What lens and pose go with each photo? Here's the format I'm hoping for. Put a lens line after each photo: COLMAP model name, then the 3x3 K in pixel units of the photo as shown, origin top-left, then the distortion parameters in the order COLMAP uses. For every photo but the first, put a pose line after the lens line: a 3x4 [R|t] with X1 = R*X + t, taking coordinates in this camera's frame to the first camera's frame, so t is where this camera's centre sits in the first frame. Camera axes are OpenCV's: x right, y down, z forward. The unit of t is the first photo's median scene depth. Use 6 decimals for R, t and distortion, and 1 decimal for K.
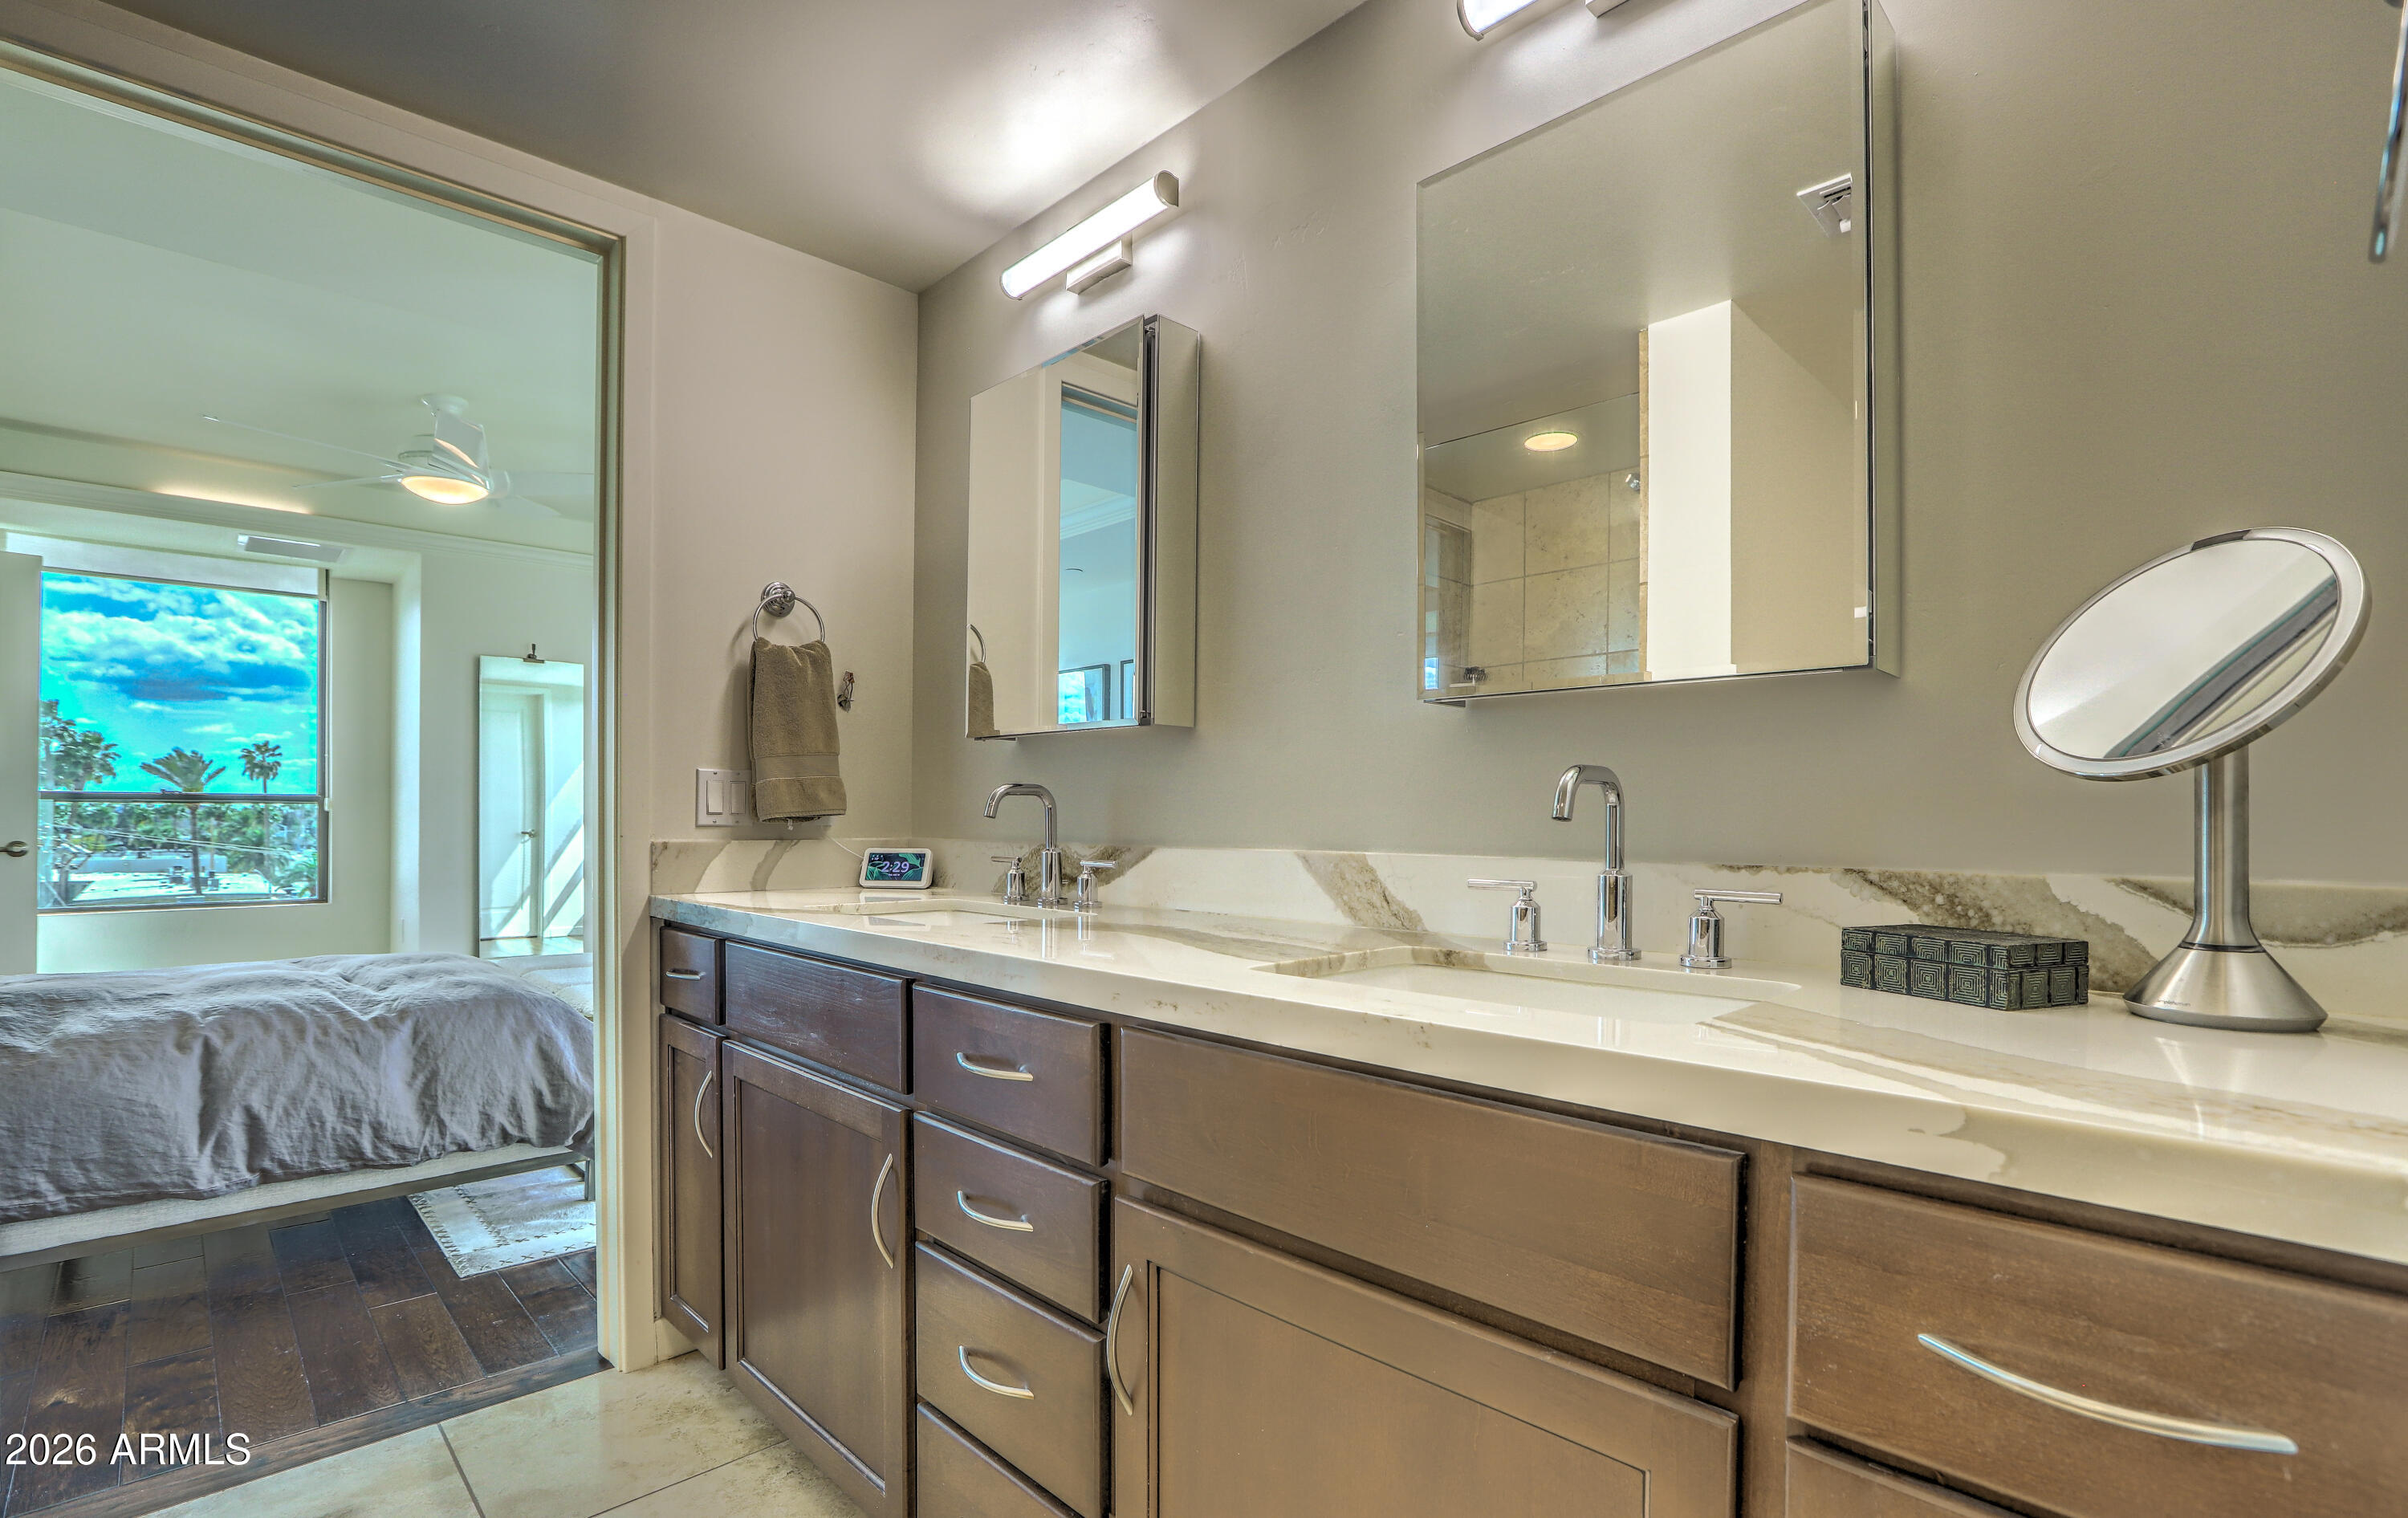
lens RADIAL K [[1120.0, 0, 1193.8], [0, 1120.0, 823.2], [0, 0, 1]] dist [-0.048500, 0.017582]
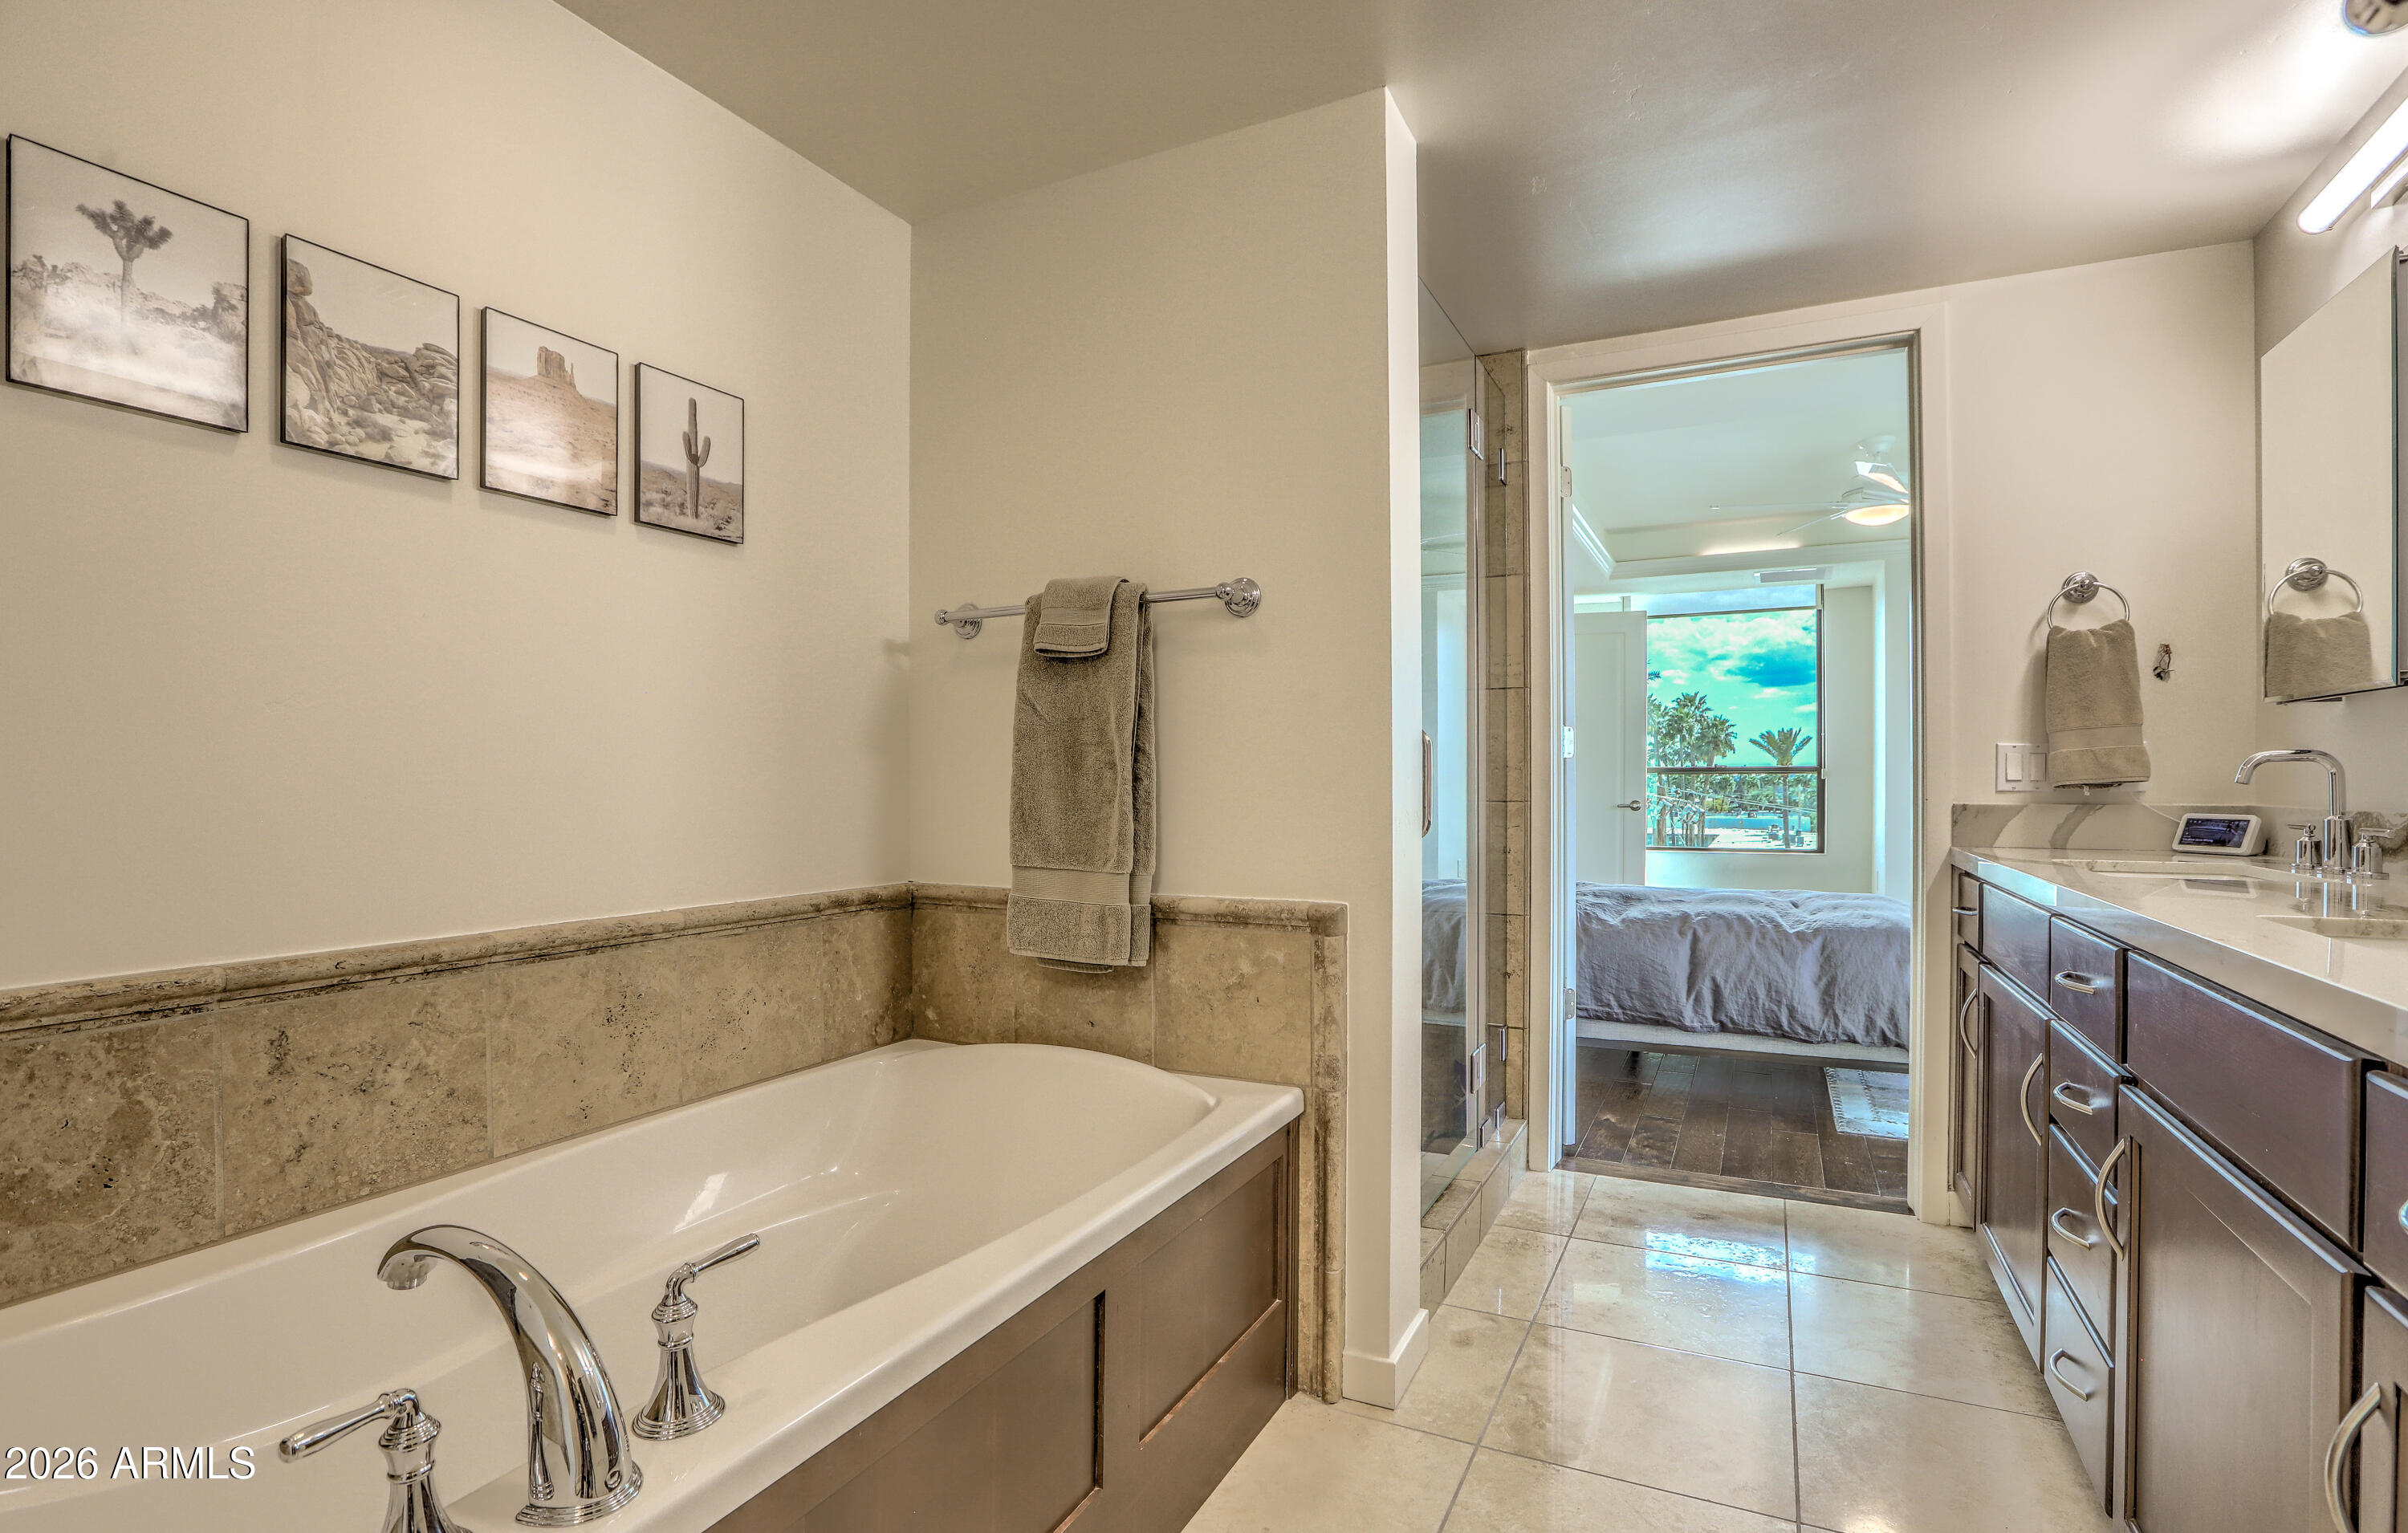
lens RADIAL K [[1124.3, 0, 1204.0], [0, 1124.3, 766.5], [0, 0, 1]] dist [-0.000134, -0.000006]
pose [[0.337880, -0.015857, -0.941056, 0.339459], [-0.003974, 0.999825, -0.018274, 0.000799], [0.941181, 0.009914, 0.337758, -0.177451]]
